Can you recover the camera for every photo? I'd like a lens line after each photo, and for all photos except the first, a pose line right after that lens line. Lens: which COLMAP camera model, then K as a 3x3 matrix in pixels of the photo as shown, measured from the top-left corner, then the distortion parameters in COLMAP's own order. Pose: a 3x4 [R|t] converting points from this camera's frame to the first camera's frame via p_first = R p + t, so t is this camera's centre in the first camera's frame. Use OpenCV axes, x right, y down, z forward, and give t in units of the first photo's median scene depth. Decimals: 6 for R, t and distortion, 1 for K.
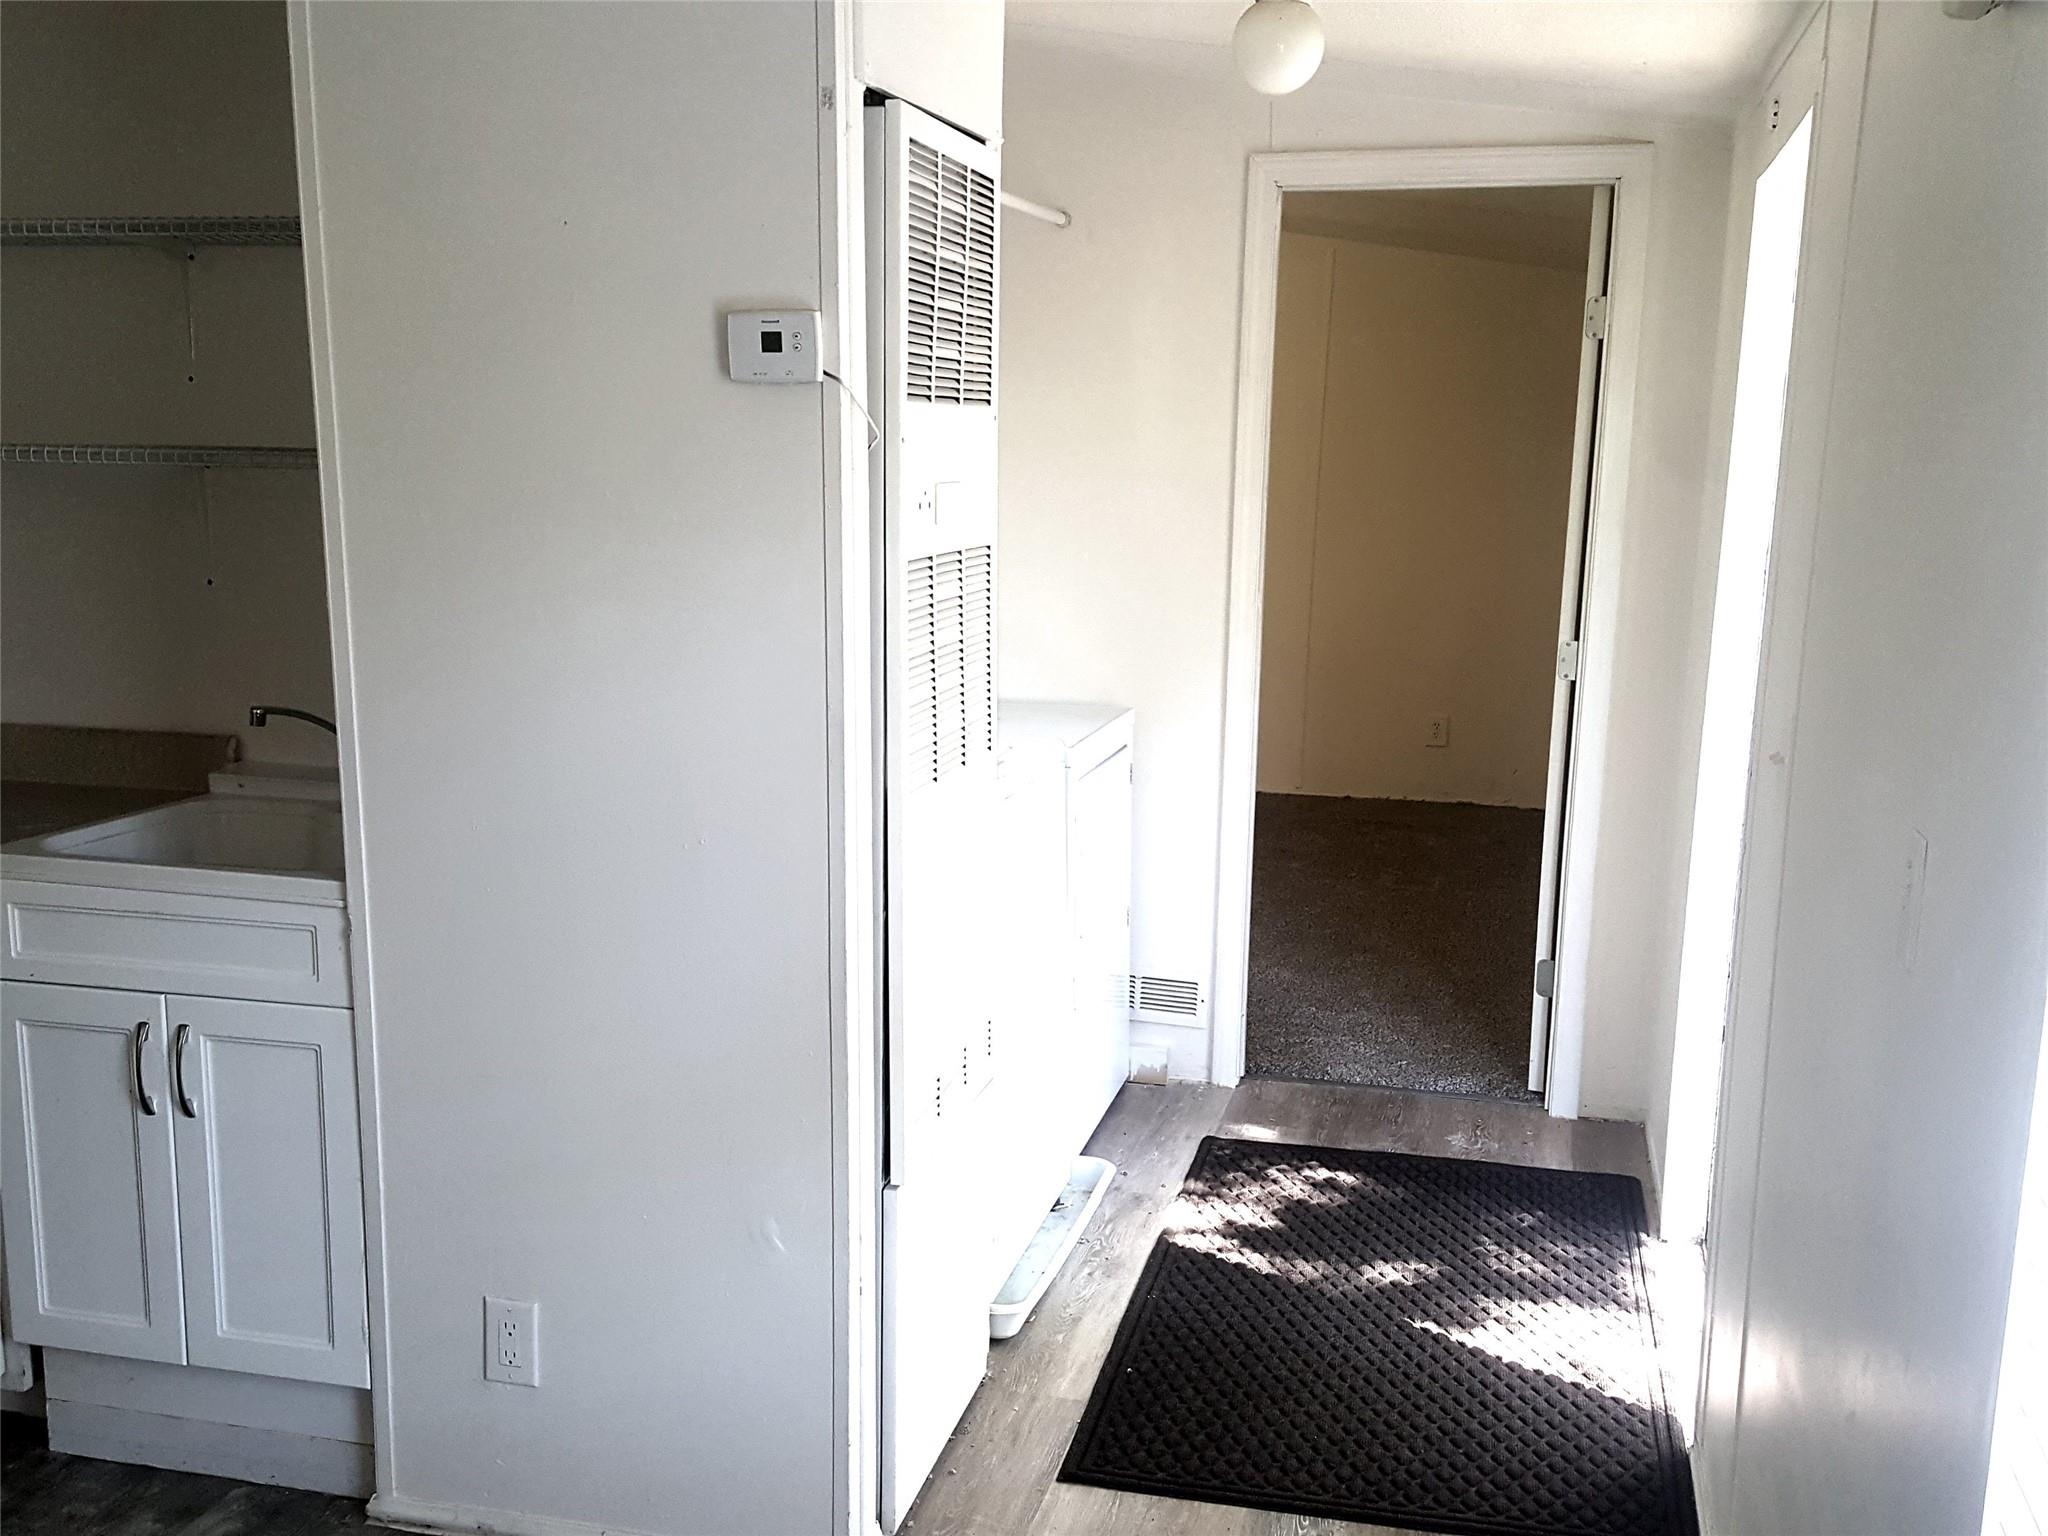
lens RADIAL K [[2037.4, 0, 910.3], [0, 2037.4, 806.9], [0, 0, 1]] dist [0.174216, -0.362491]
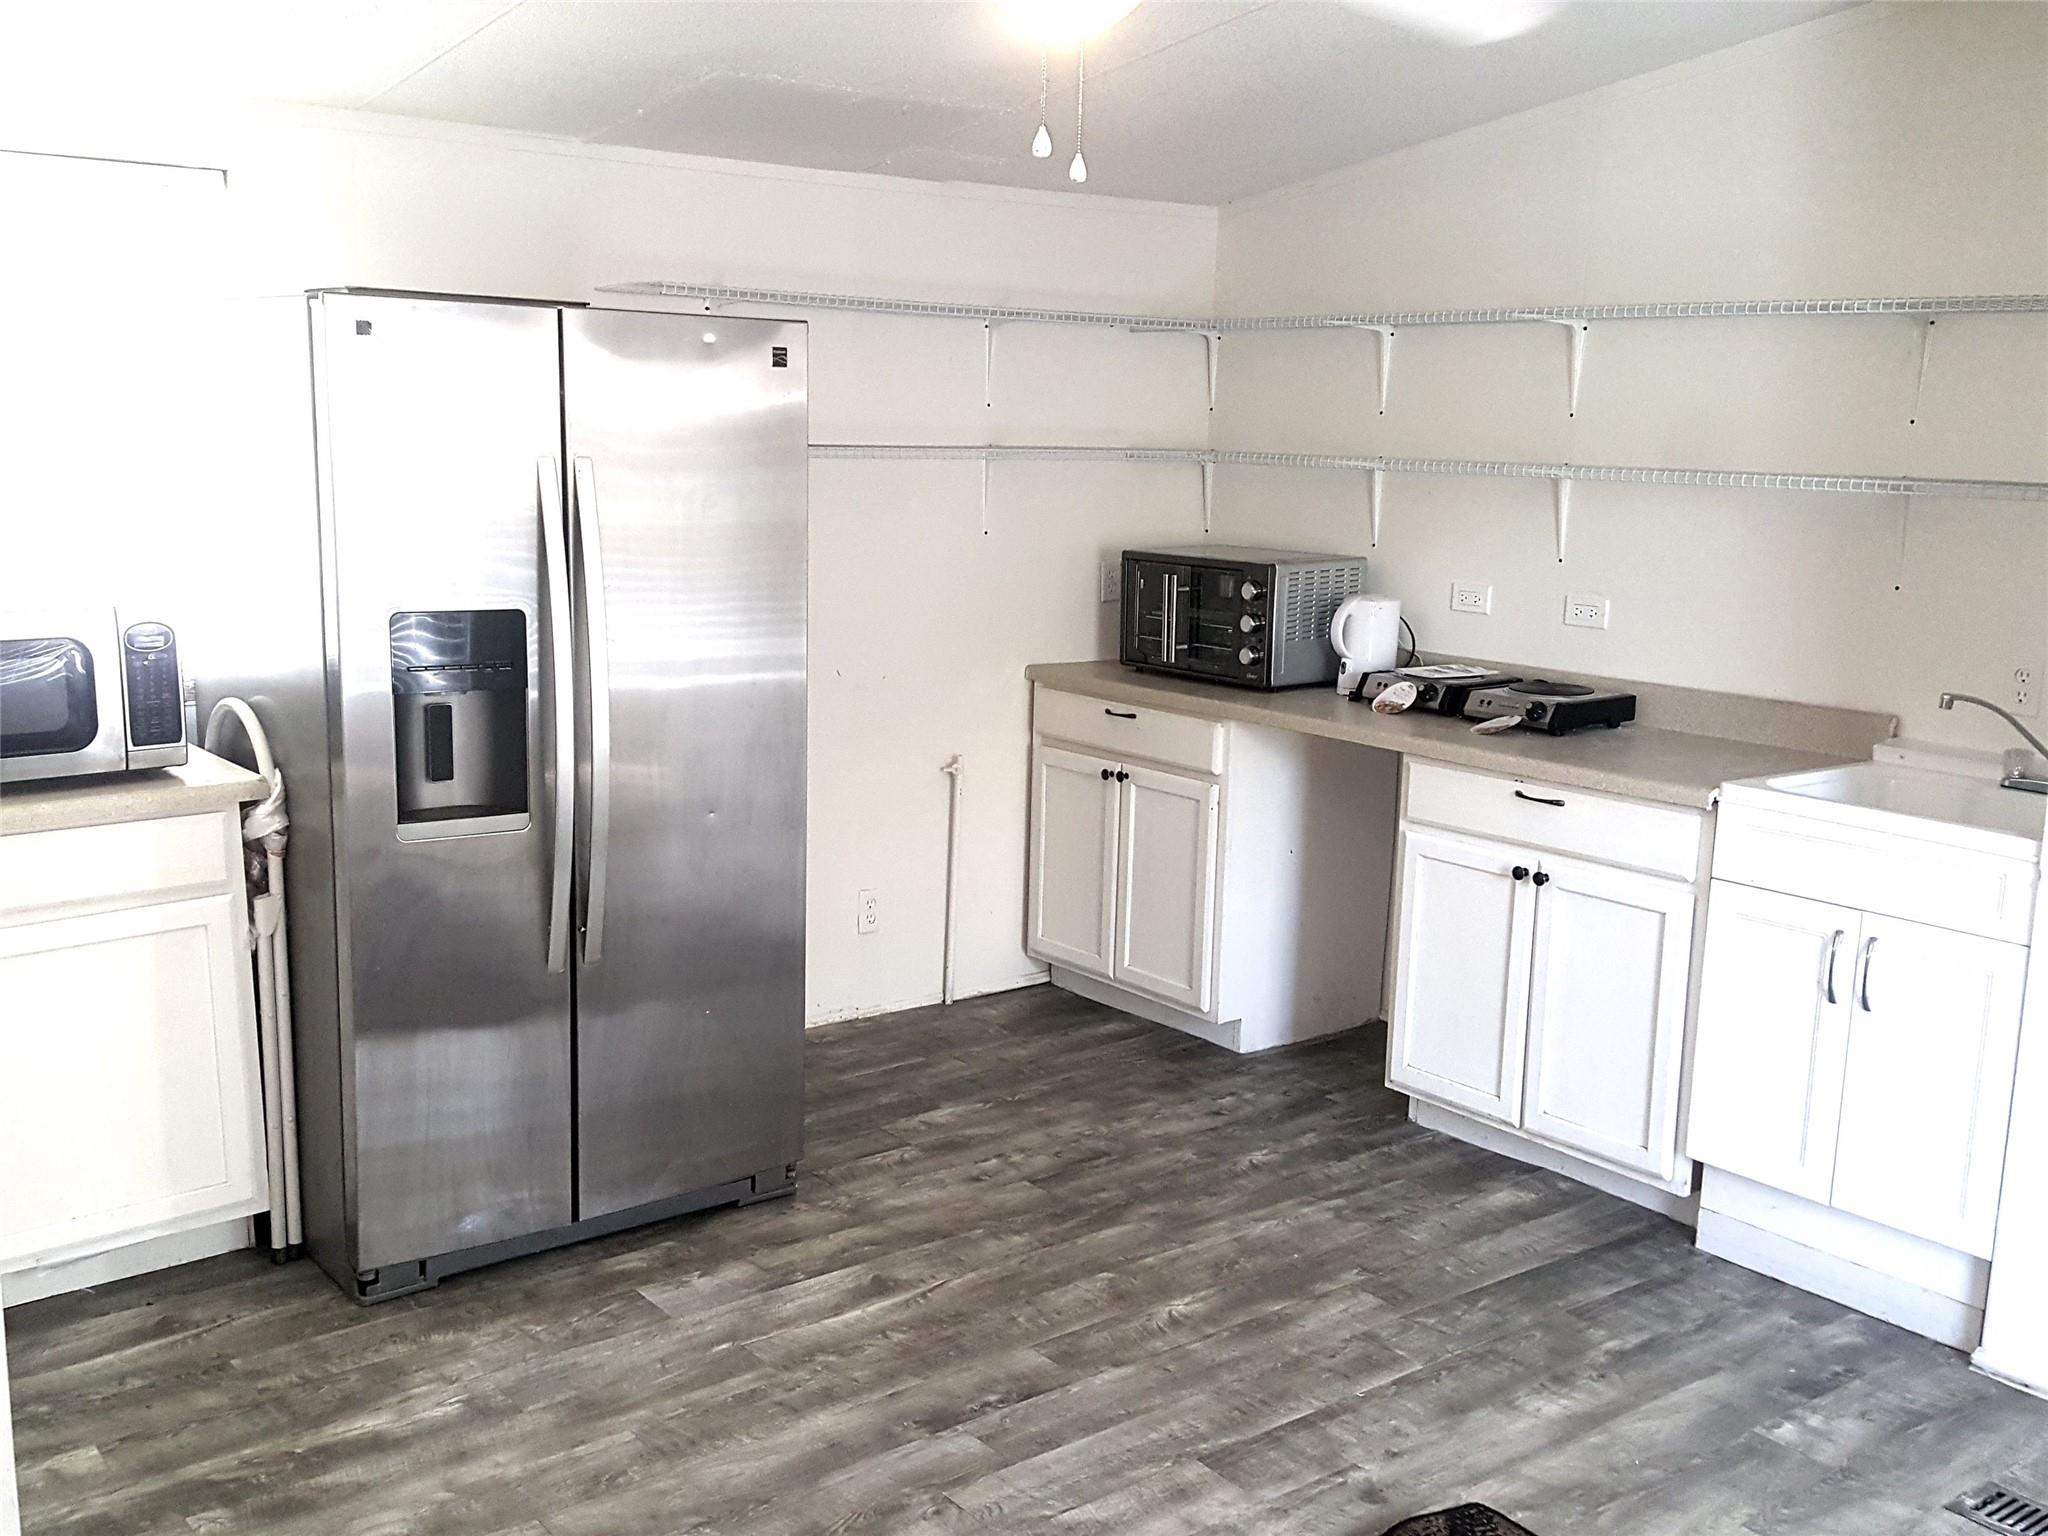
lens RADIAL K [[1949.7, 0, 1021.9], [0, 1949.7, 788.4], [0, 0, 1]] dist [0.184242, -0.304964]
pose [[0.813876, 0.120572, -0.568391, -0.082712], [-0.120689, 0.991978, 0.037613, 0.028751], [0.568366, 0.037987, 0.821899, -0.278560]]
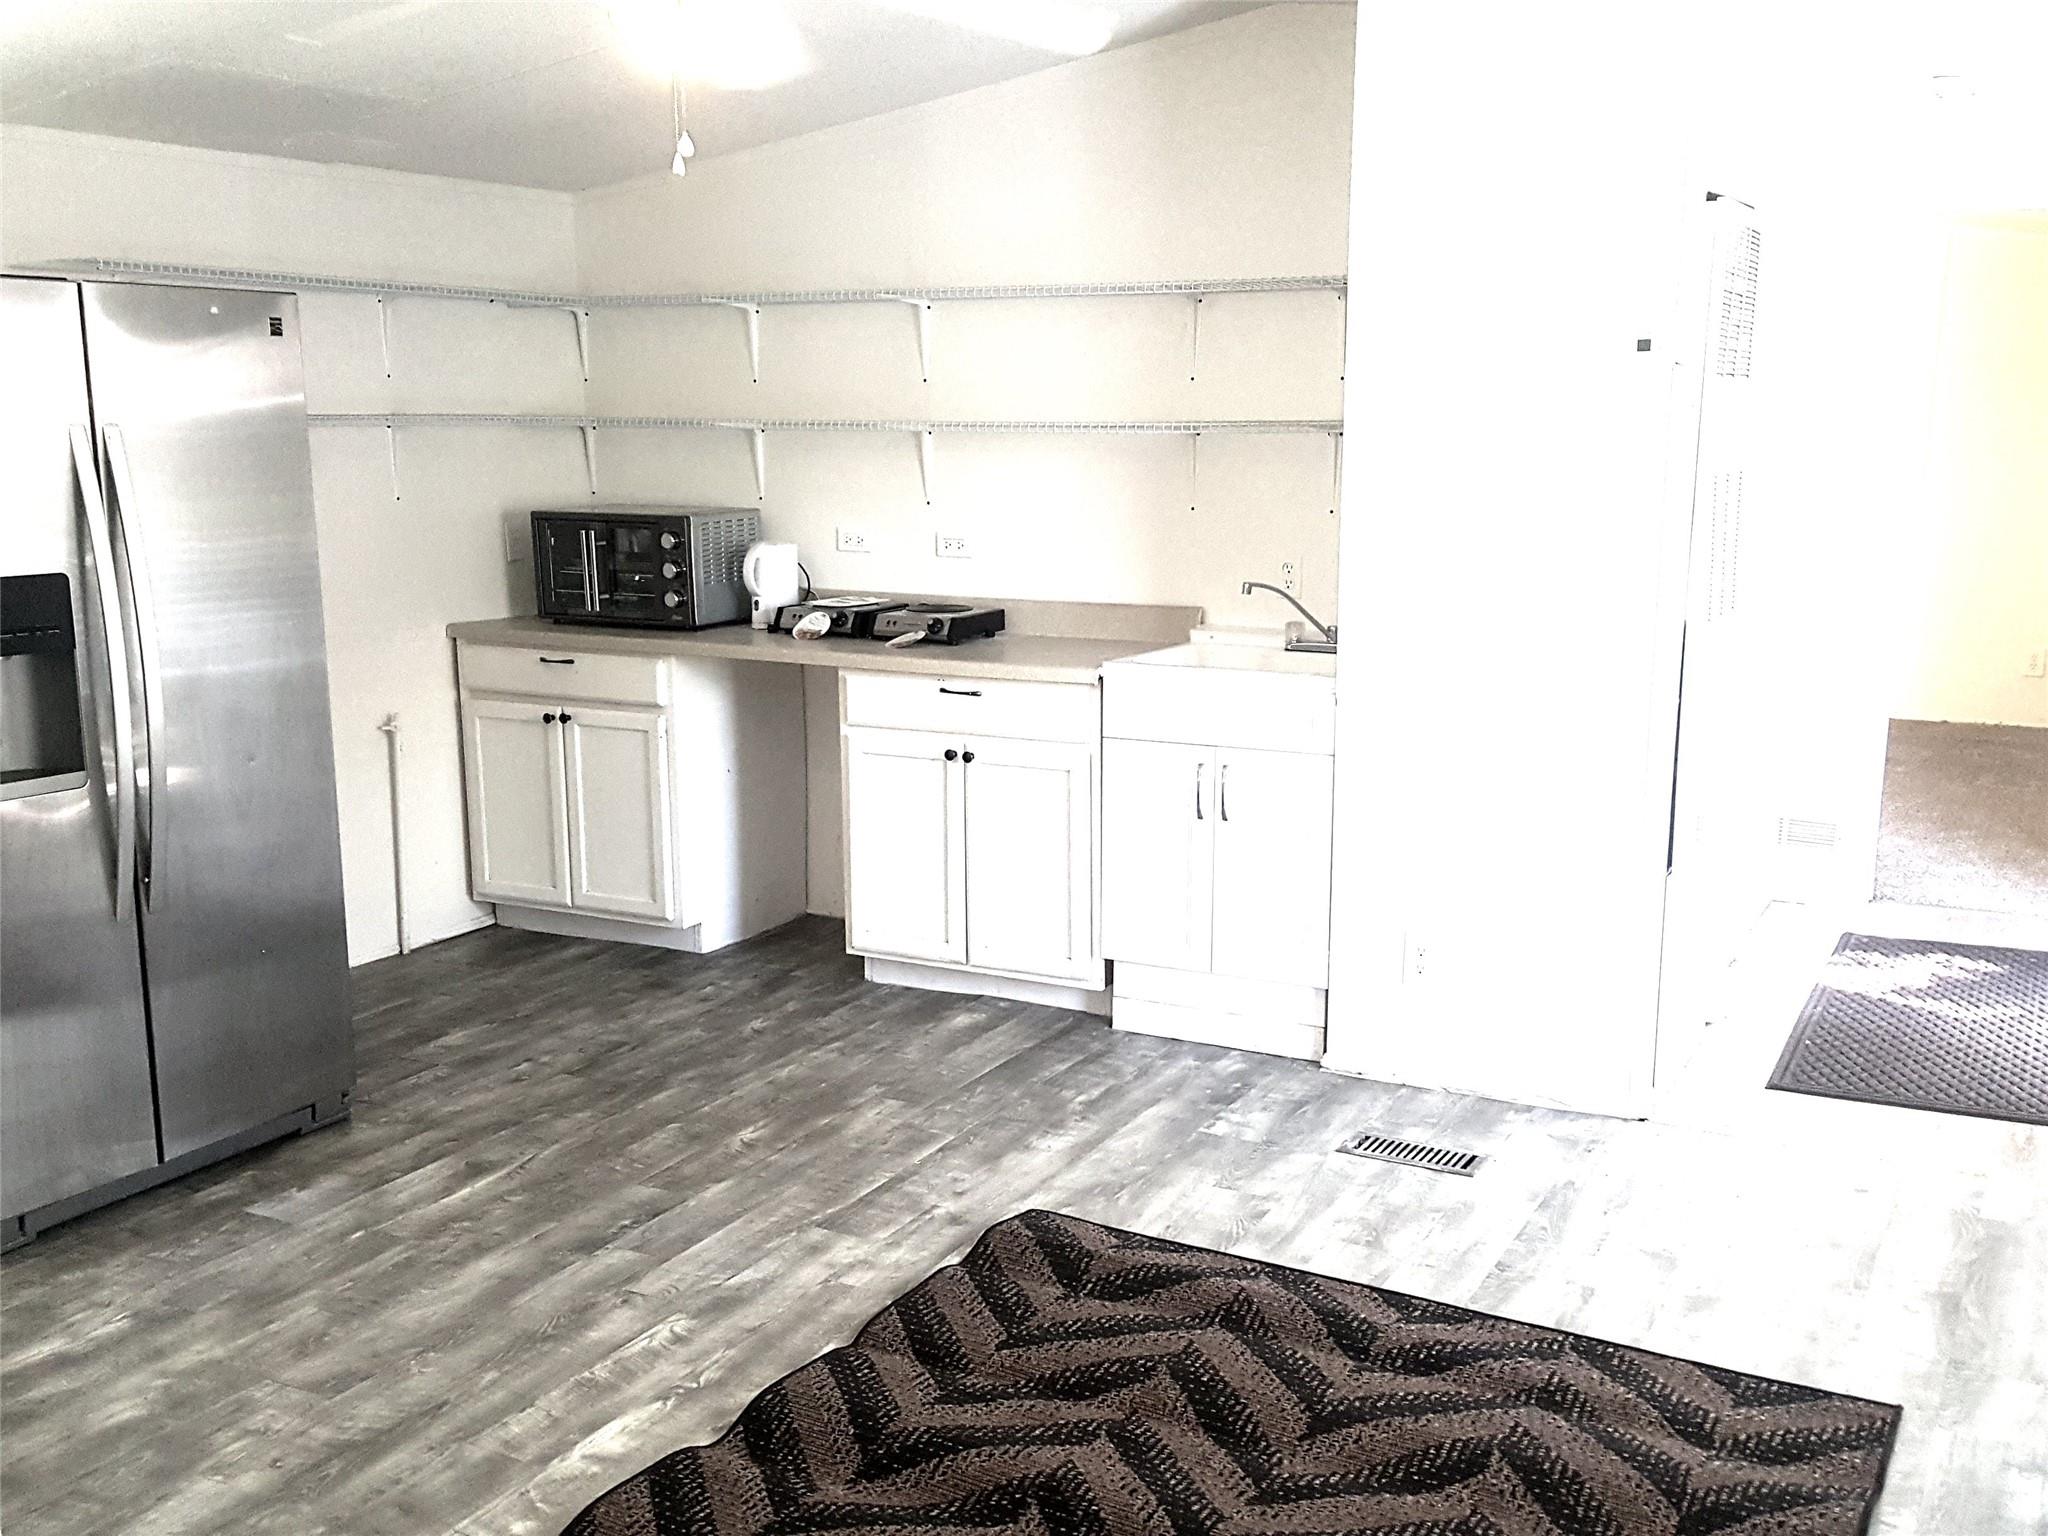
lens RADIAL K [[1949.7, 0, 1021.9], [0, 1949.7, 788.4], [0, 0, 1]] dist [0.184242, -0.304964]
pose [[0.977722, 0.028435, -0.207971, -0.163927], [-0.026117, 0.999562, 0.013884, 0.096844], [0.208275, -0.008143, 0.978036, -0.544273]]
